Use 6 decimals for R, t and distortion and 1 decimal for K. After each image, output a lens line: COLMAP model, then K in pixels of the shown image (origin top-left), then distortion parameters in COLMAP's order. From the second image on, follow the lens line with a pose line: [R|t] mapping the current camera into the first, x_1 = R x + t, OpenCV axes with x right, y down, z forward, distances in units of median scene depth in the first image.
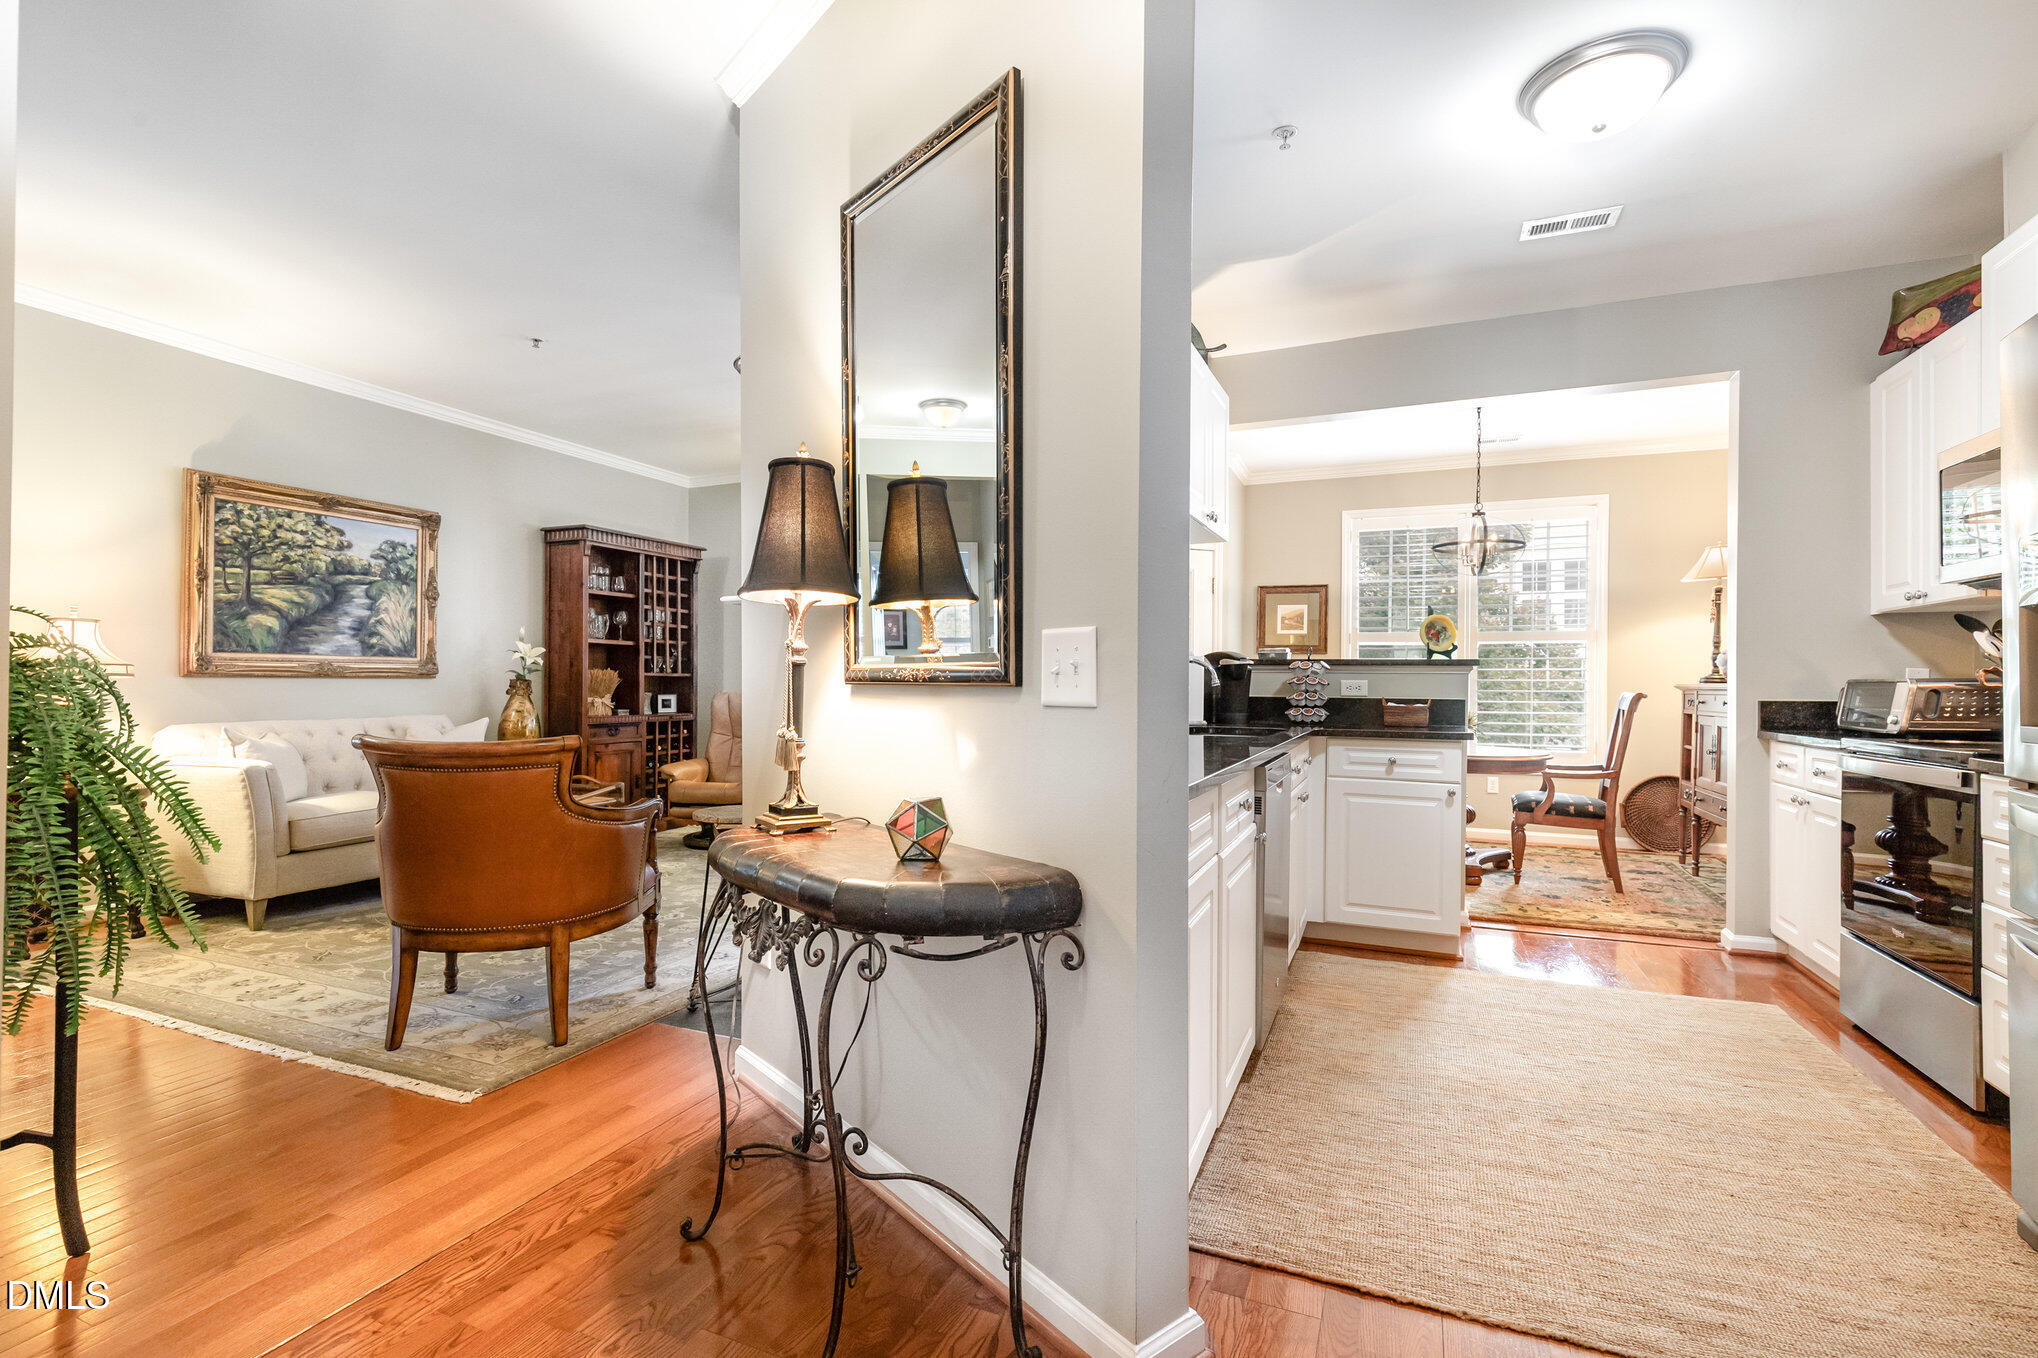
lens RADIAL K [[921.6, 0, 1015.4], [0, 921.6, 680.5], [0, 0, 1]] dist [0.000964, 0.000684]
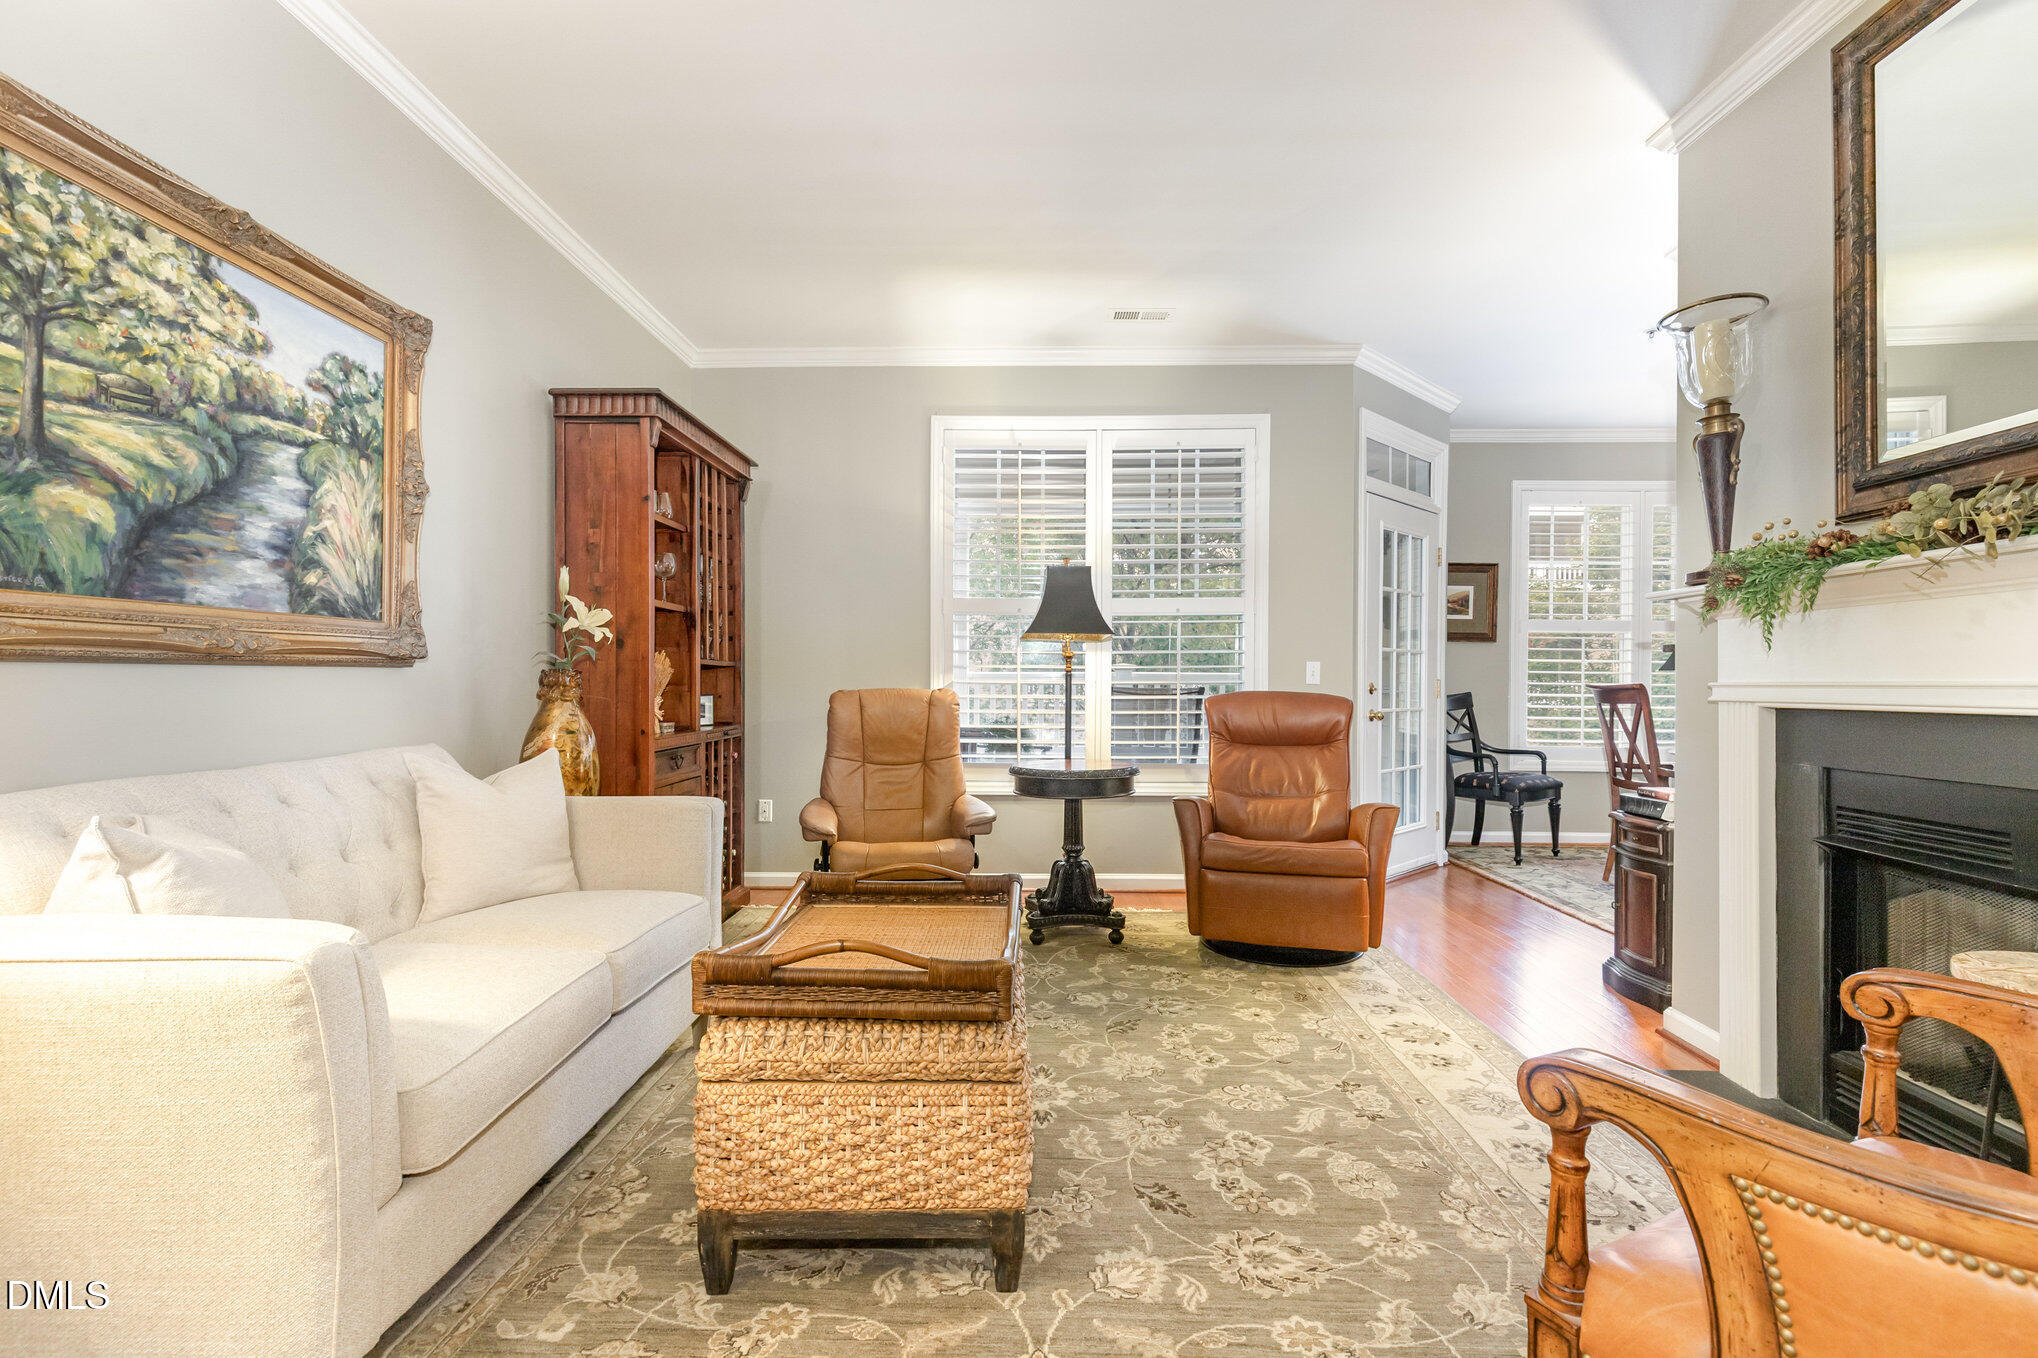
lens RADIAL K [[921.6, 0, 1022.8], [0, 921.6, 681.3], [0, 0, 1]] dist [0.000964, 0.000684]
pose [[0.928245, -0.003560, 0.371952, -0.575178], [0.001004, 0.999975, 0.007066, 0.001970], [-0.371967, -0.006185, 0.928225, 0.499182]]
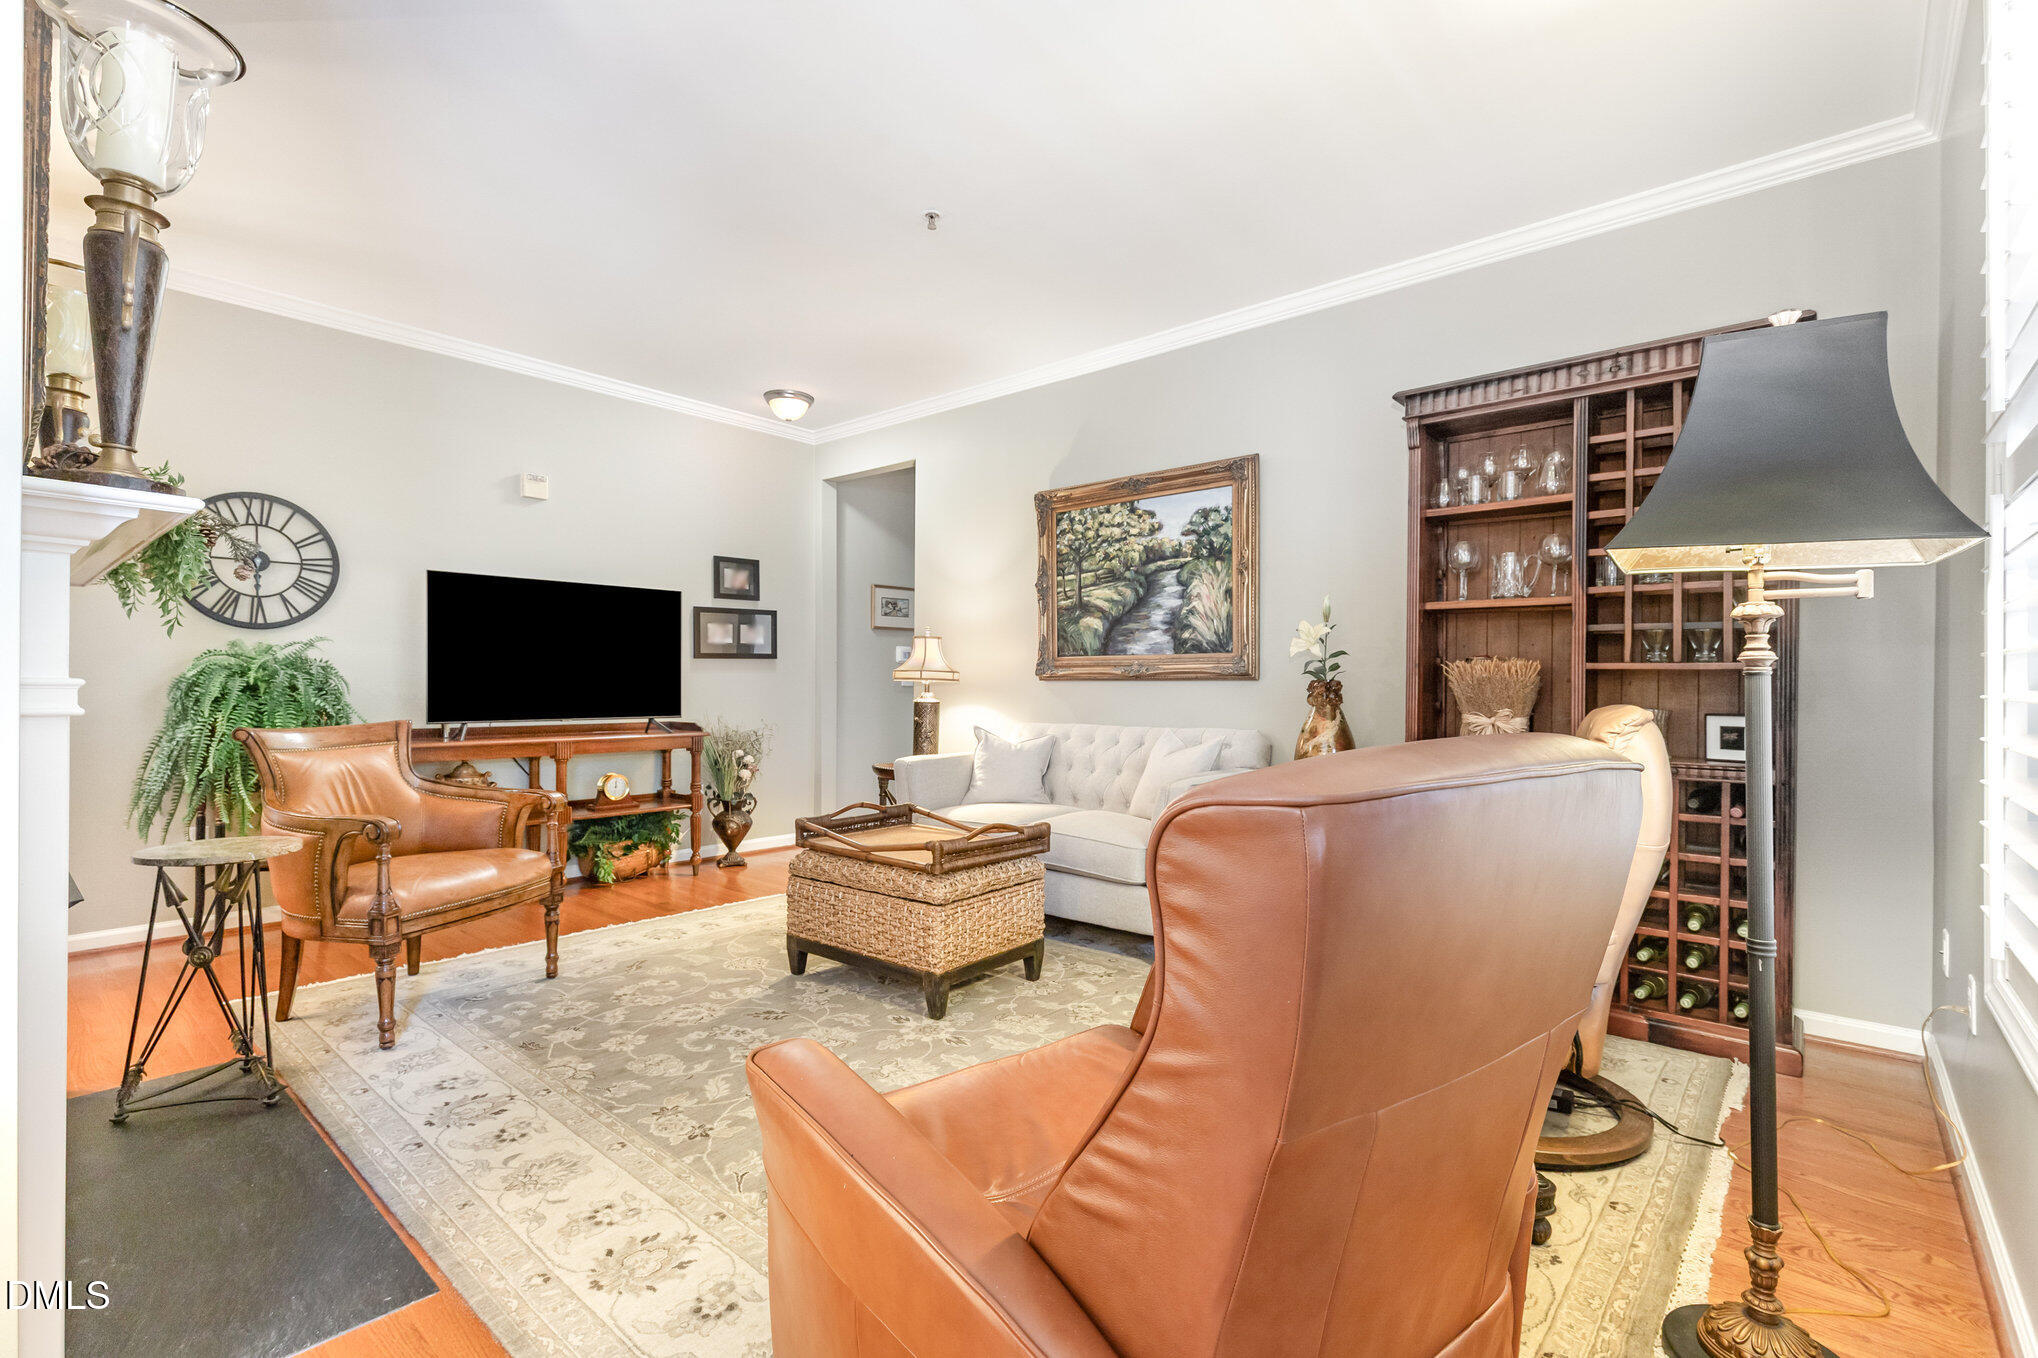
lens RADIAL K [[921.6, 0, 1015.4], [0, 921.6, 682.1], [0, 0, 1]] dist [0.000964, 0.000684]
pose [[-0.311992, -0.010014, -0.950032, 0.140808], [-0.003117, 0.999950, -0.009517, 0.007486], [0.950079, -0.000008, -0.312008, 1.168627]]
